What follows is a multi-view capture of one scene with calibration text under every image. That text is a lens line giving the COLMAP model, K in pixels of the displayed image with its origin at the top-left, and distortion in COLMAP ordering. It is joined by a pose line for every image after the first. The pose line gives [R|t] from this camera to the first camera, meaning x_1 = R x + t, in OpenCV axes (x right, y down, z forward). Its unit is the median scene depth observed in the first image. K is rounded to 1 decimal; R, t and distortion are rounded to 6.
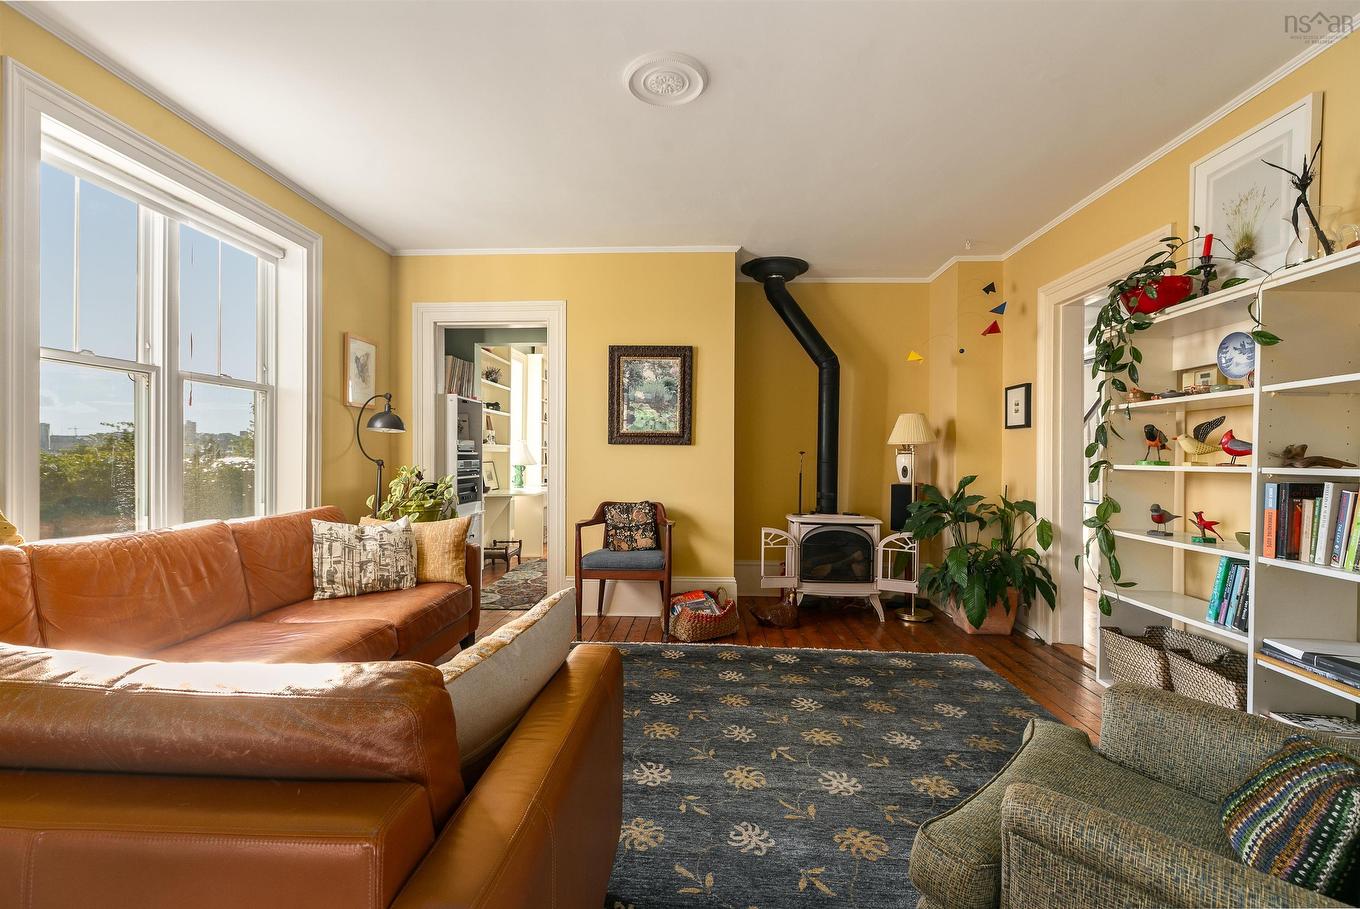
lens RADIAL K [[613.4, 0, 682.7], [0, 613.4, 454.5], [0, 0, 1]] dist [0.000923, 0.000164]
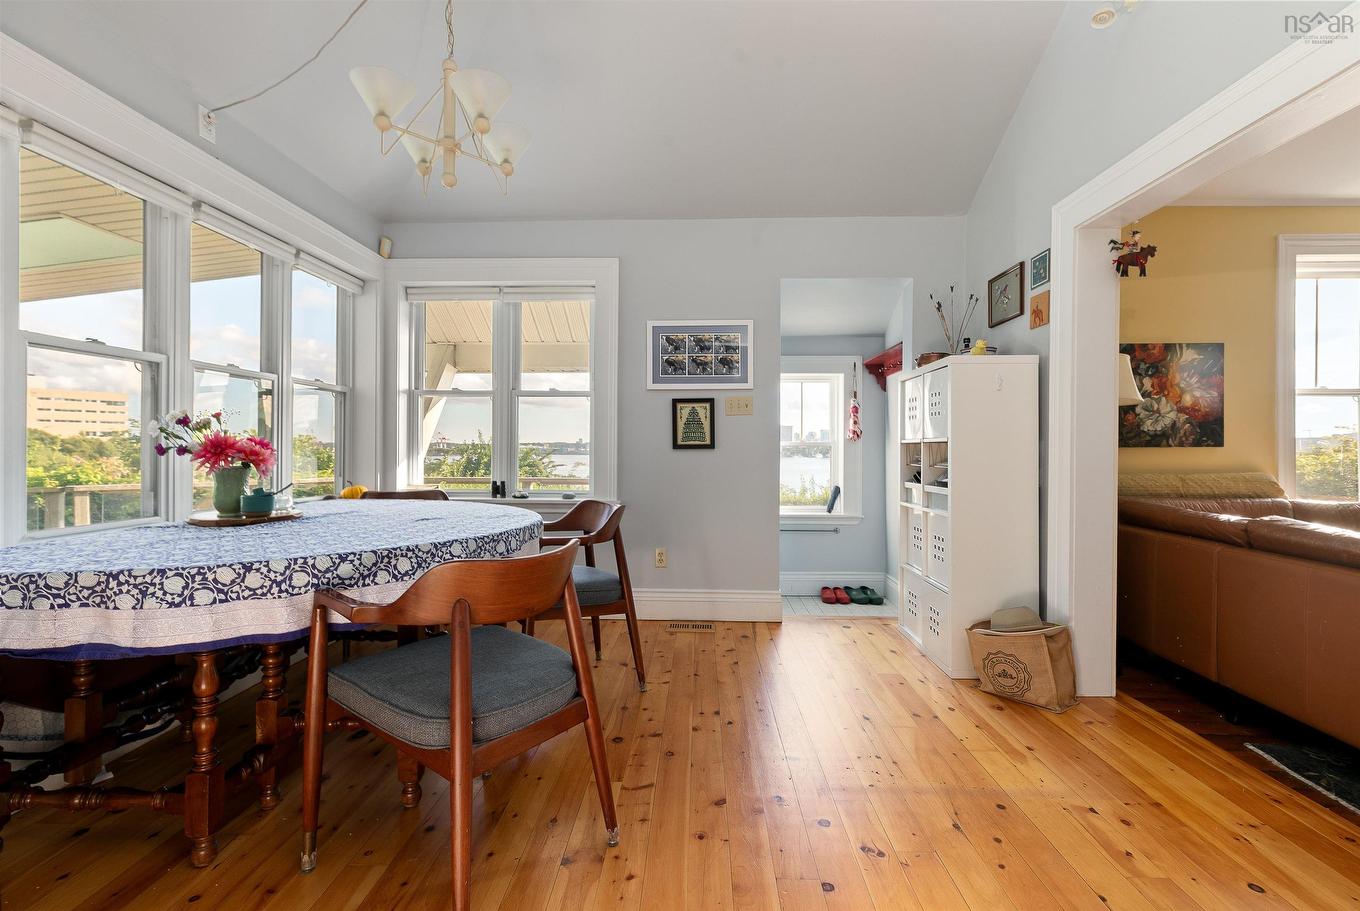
lens RADIAL K [[617.5, 0, 690.1], [0, 617.5, 446.2], [0, 0, 1]] dist [0.003465, 0.000055]
pose [[0.005489, -0.009429, -0.999940, 0.546894], [-0.006816, 0.999932, -0.009467, 0.009745], [0.999962, 0.006867, 0.005425, -0.568067]]
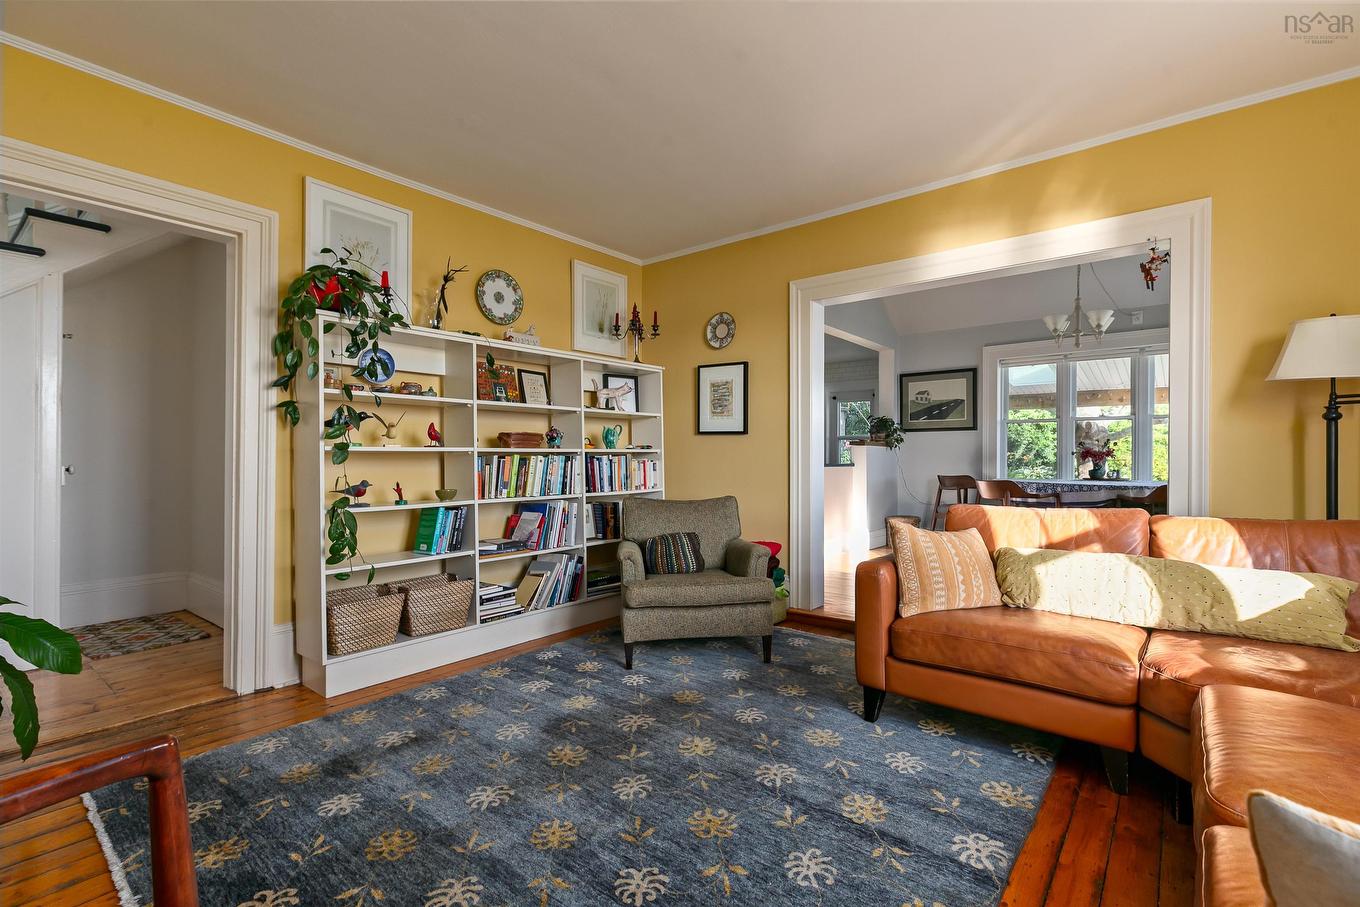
lens RADIAL K [[625.8, 0, 688.3], [0, 625.8, 457.7], [0, 0, 1]] dist [0.002373, 0.000146]
pose [[-0.811703, -0.009358, 0.583996, -0.402897], [-0.007558, 0.999956, 0.005519, 0.025513], [-0.584022, 0.000066, -0.811738, 1.506625]]
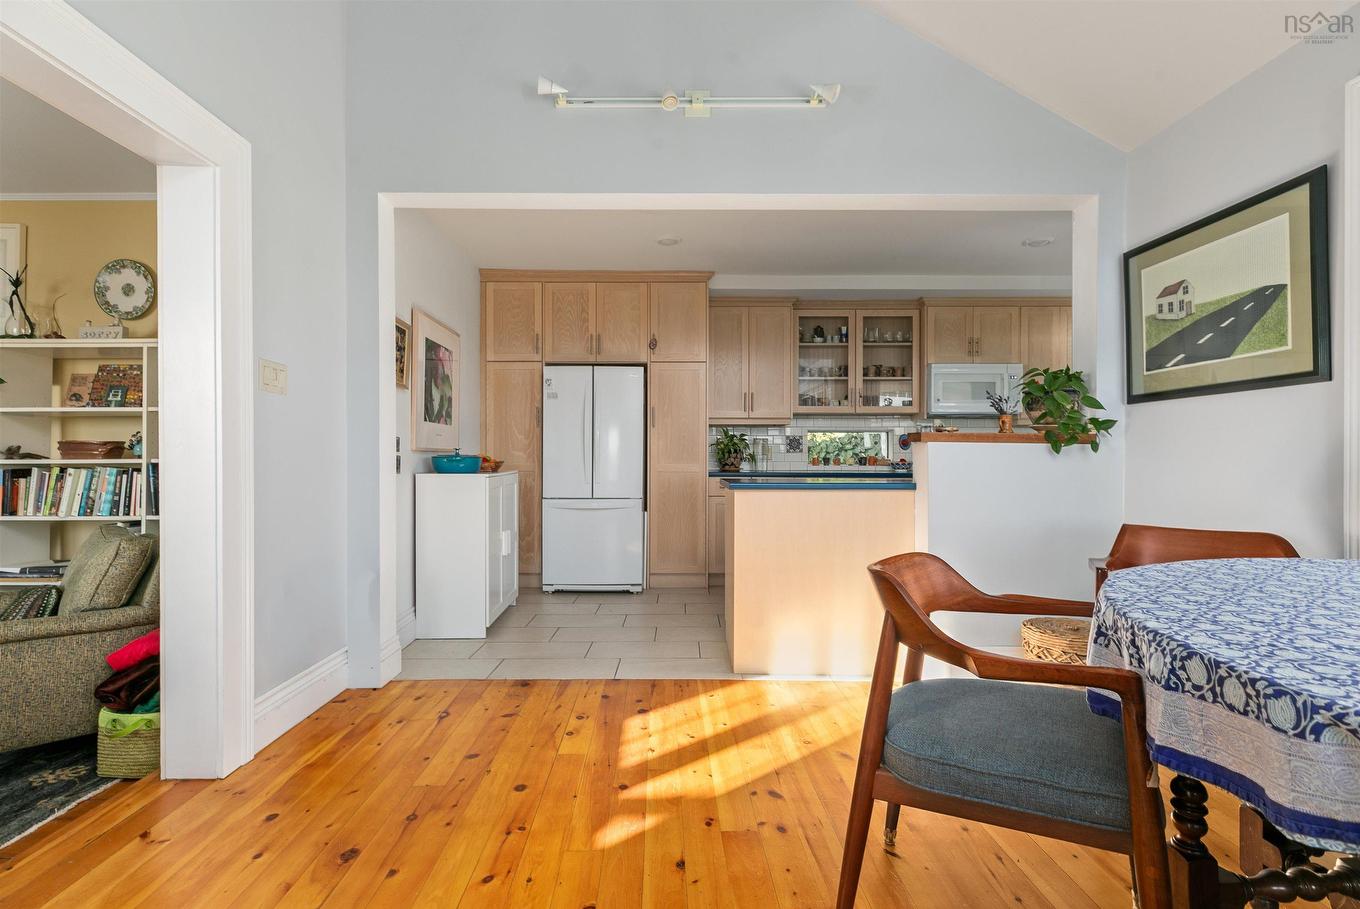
lens RADIAL K [[621.7, 0, 682.8], [0, 621.7, 456.0], [0, 0, 1]] dist [0.002809, 0.000020]
pose [[-0.062216, -0.005330, 0.998048, -0.555088], [0.000395, 0.999986, 0.005365, 0.002547], [-0.998063, 0.000728, -0.062213, -0.486043]]
